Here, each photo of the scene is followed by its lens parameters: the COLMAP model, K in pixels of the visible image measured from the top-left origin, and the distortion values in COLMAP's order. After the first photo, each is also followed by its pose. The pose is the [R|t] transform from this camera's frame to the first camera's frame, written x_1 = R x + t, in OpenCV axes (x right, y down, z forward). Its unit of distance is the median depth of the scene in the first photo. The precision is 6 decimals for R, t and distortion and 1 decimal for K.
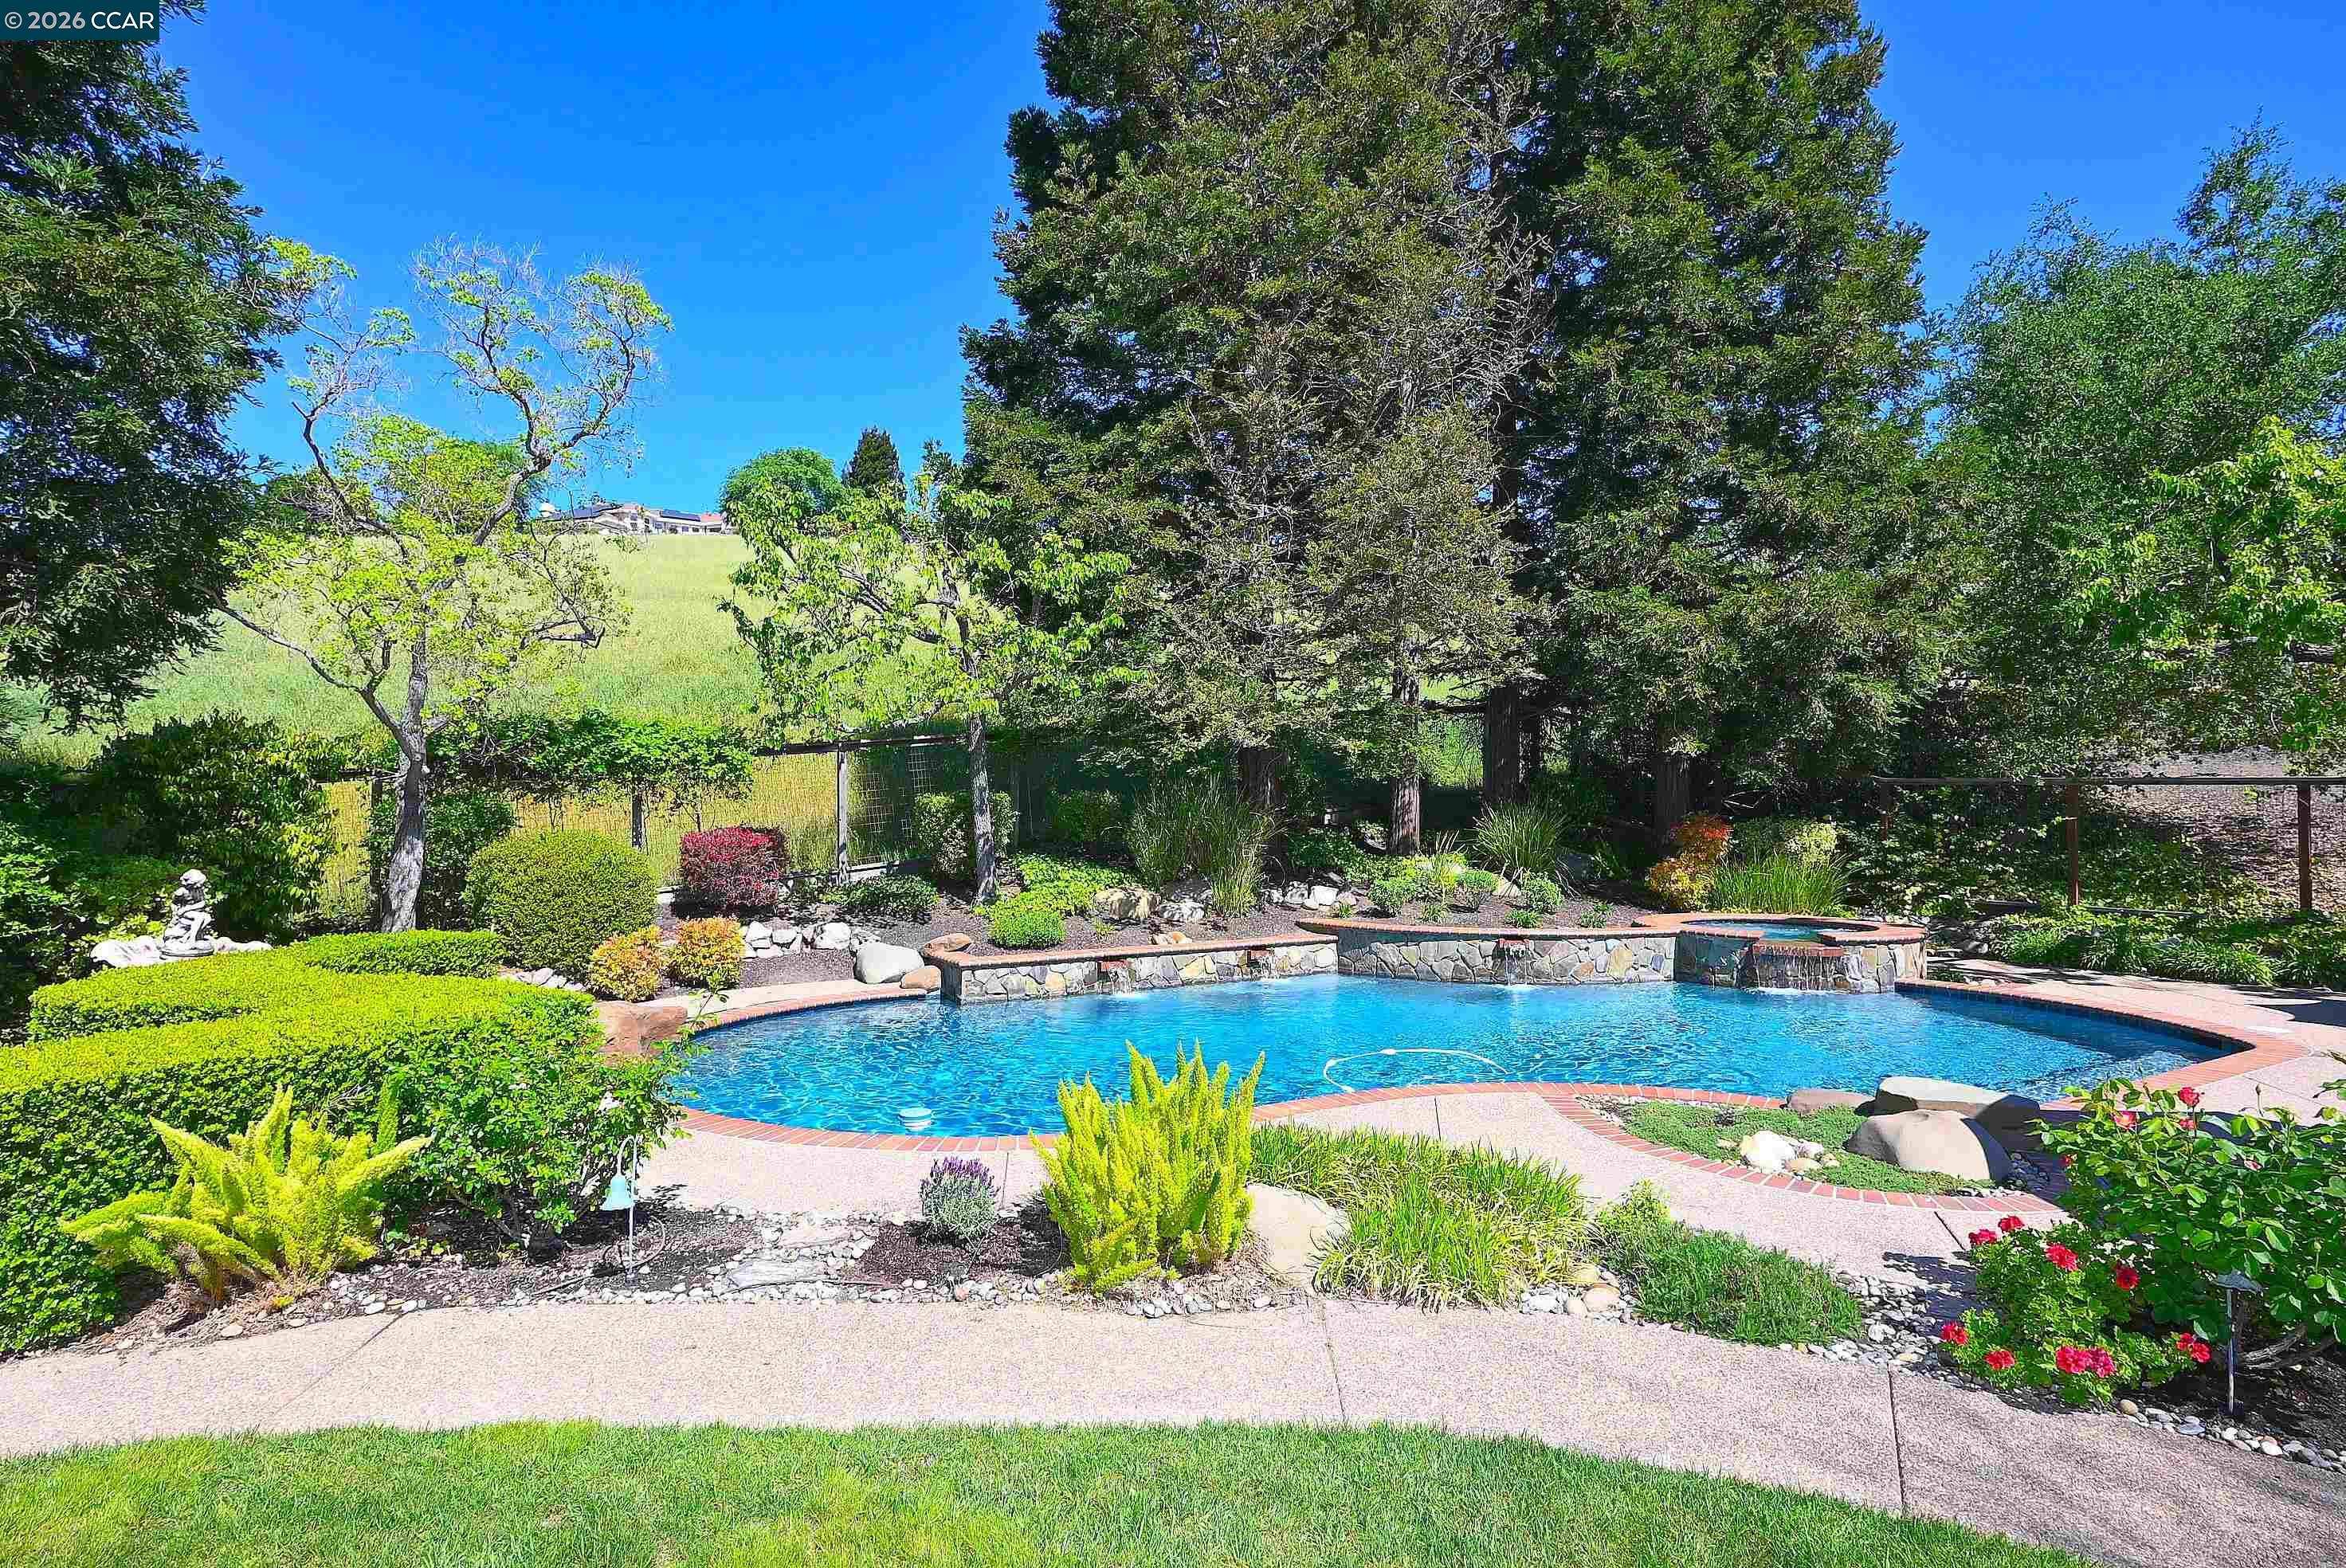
lens RADIAL K [[1186.9, 0, 1173.0], [0, 1186.9, 784.0], [0, 0, 1]] dist [-0.001048, 0.000781]
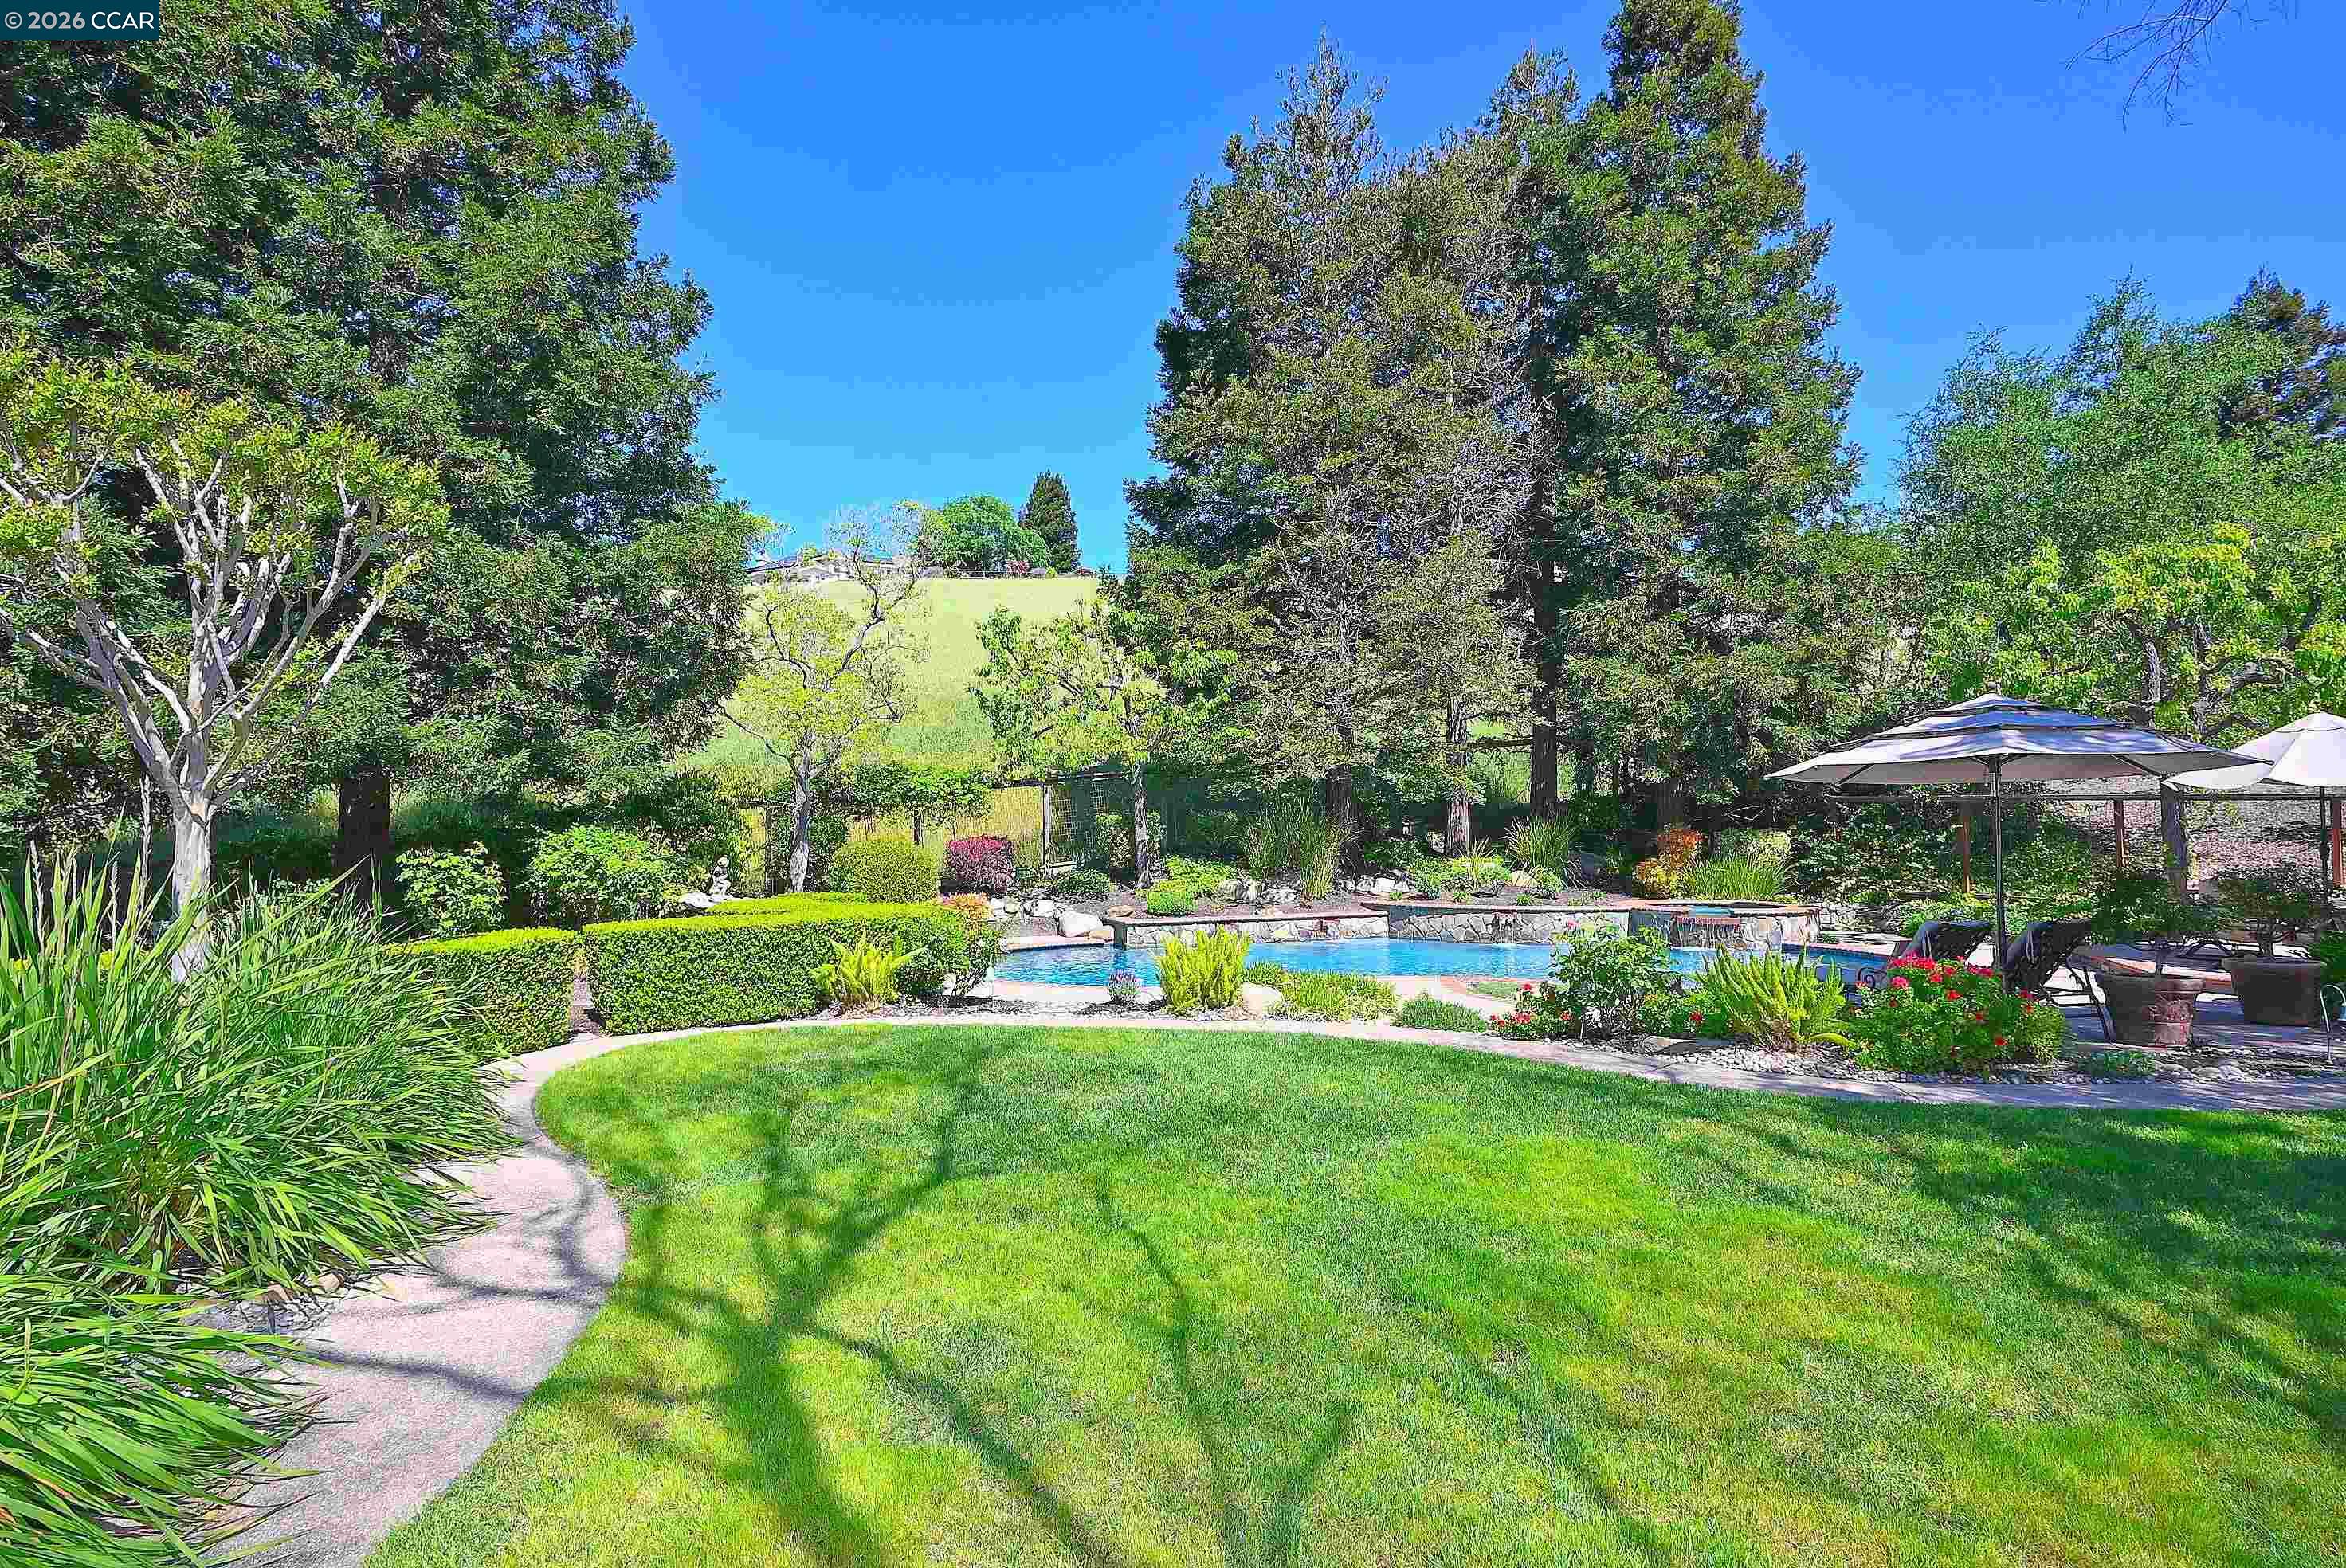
lens RADIAL K [[1186.9, 0, 1173.0], [0, 1186.9, 784.0], [0, 0, 1]] dist [-0.001048, 0.000781]
pose [[0.990045, -0.009832, -0.140409, 0.084730], [0.007927, 0.999869, -0.014119, -0.006915], [0.140529, 0.012865, 0.989993, -0.443421]]
